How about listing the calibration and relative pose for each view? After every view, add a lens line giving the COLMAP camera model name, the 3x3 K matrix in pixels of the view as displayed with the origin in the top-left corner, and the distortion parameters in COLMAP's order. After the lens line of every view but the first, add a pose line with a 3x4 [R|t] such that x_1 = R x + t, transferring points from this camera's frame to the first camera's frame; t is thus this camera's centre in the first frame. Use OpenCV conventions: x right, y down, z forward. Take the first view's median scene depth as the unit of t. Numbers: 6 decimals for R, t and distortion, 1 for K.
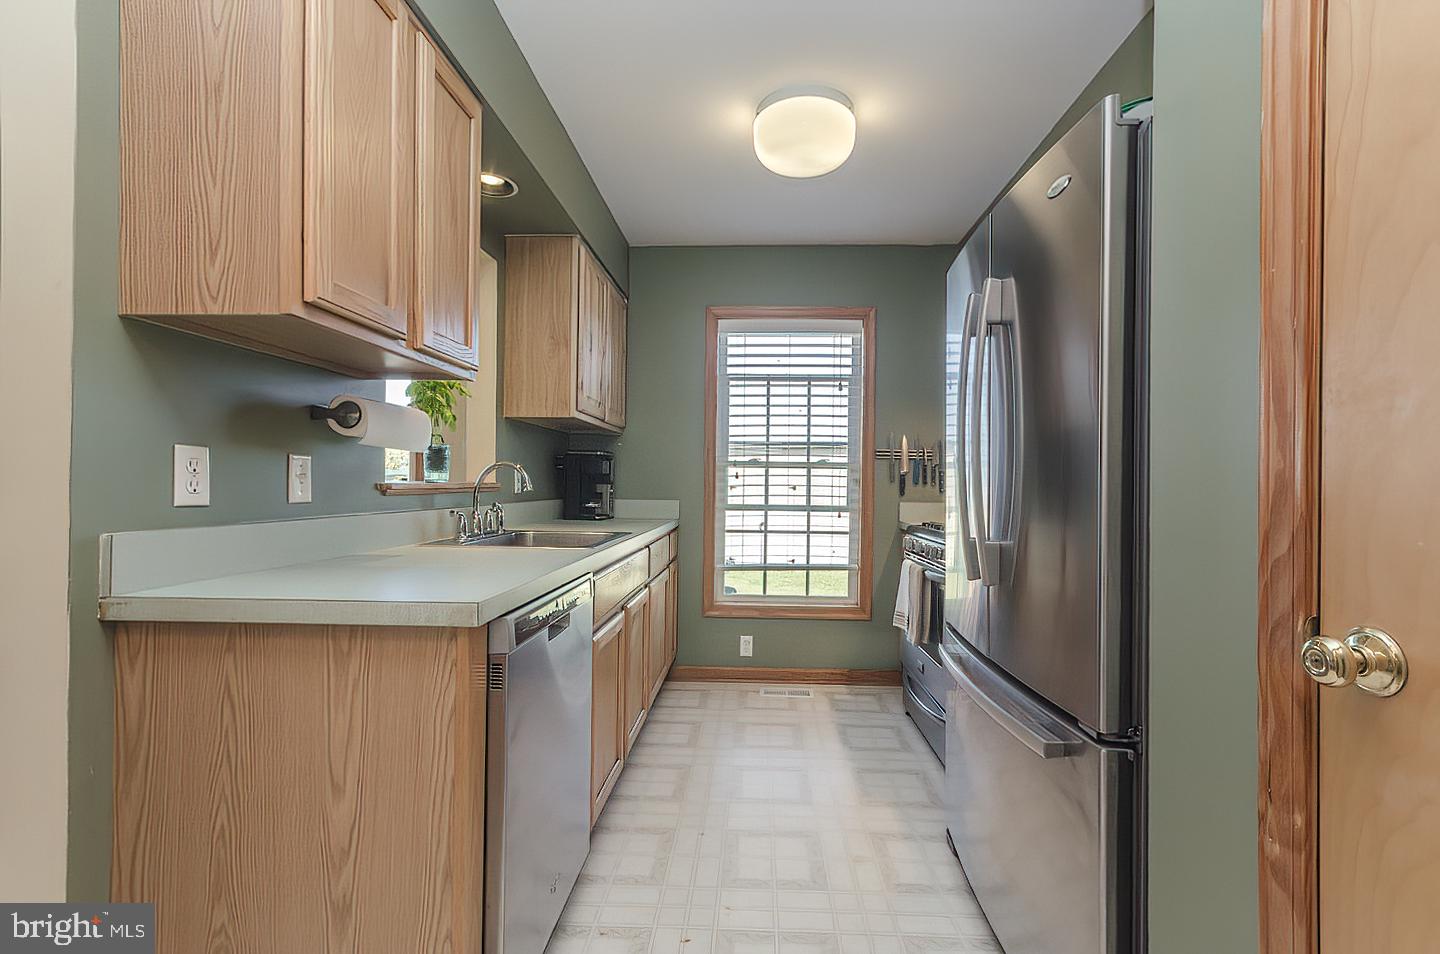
lens RADIAL K [[631.4, 0, 739.0], [0, 631.4, 484.3], [0, 0, 1]] dist [-0.000368, 0.000676]
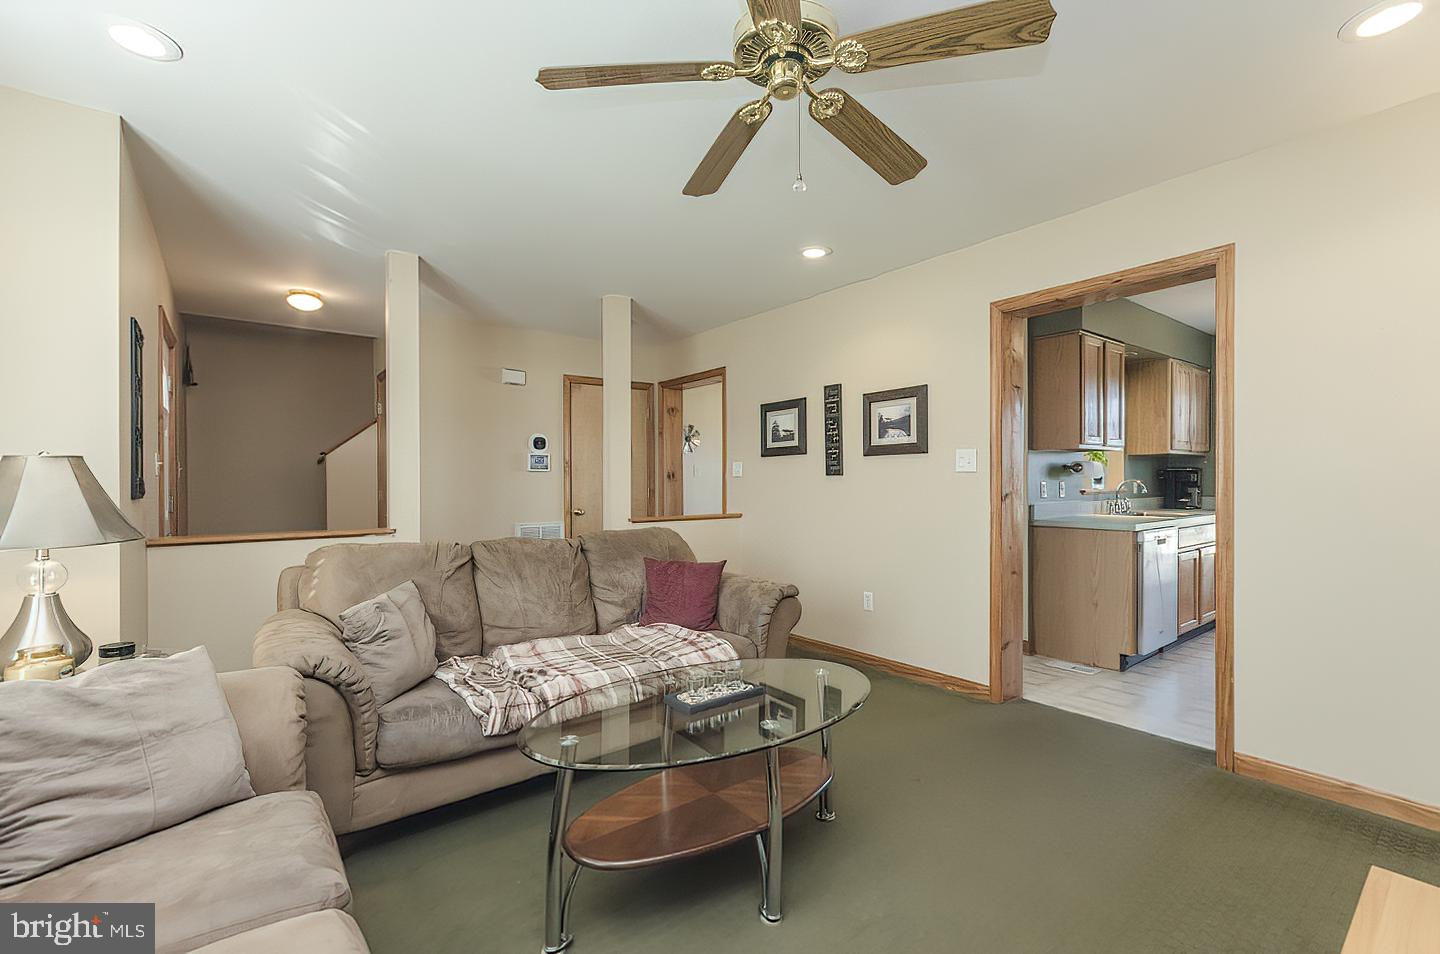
lens RADIAL K [[631.4, 0, 739.0], [0, 631.4, 484.3], [0, 0, 1]] dist [-0.000368, 0.000676]
pose [[0.645606, -0.006116, -0.763646, 0.337685], [0.012309, 0.999921, 0.002398, -0.033514], [0.763572, -0.010948, 0.645630, -1.165897]]
